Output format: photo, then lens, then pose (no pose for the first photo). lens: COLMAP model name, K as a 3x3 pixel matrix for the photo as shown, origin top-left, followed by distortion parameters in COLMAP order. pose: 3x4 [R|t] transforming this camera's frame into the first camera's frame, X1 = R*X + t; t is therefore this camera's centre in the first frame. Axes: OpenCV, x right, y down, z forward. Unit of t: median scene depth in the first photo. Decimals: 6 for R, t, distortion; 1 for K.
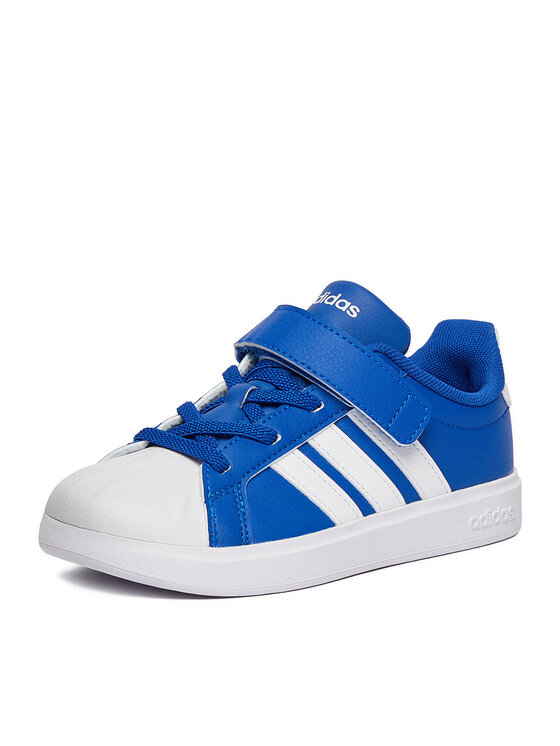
lens RADIAL K [[2190.6, 0, 280.0], [0, 2190.6, 373.0], [0, 0, 1]] dist [0.033632, 0.229357]
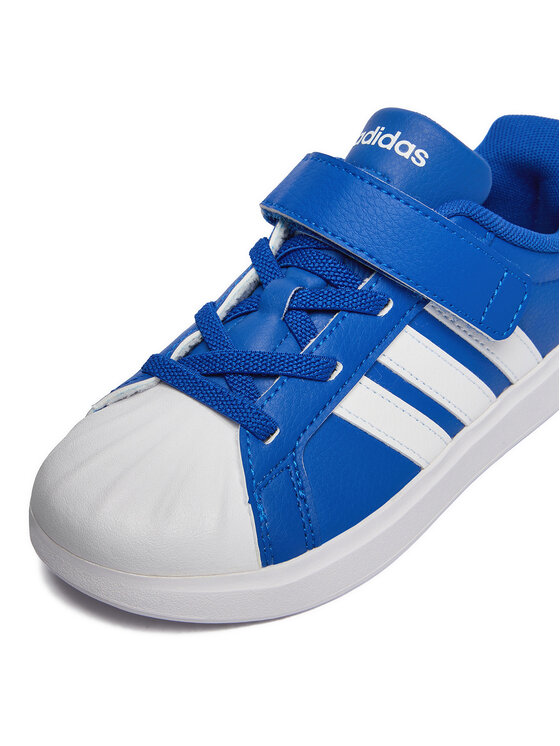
lens RADIAL K [[1252.6, 0, 280.0], [0, 1252.6, 373.0], [0, 0, 1]] dist [-0.013830, -0.009627]
pose [[0.996788, -0.079309, 0.011116, -0.024206], [0.072013, 0.948378, 0.308857, -0.094714], [-0.035038, -0.307064, 0.951044, 0.594041]]
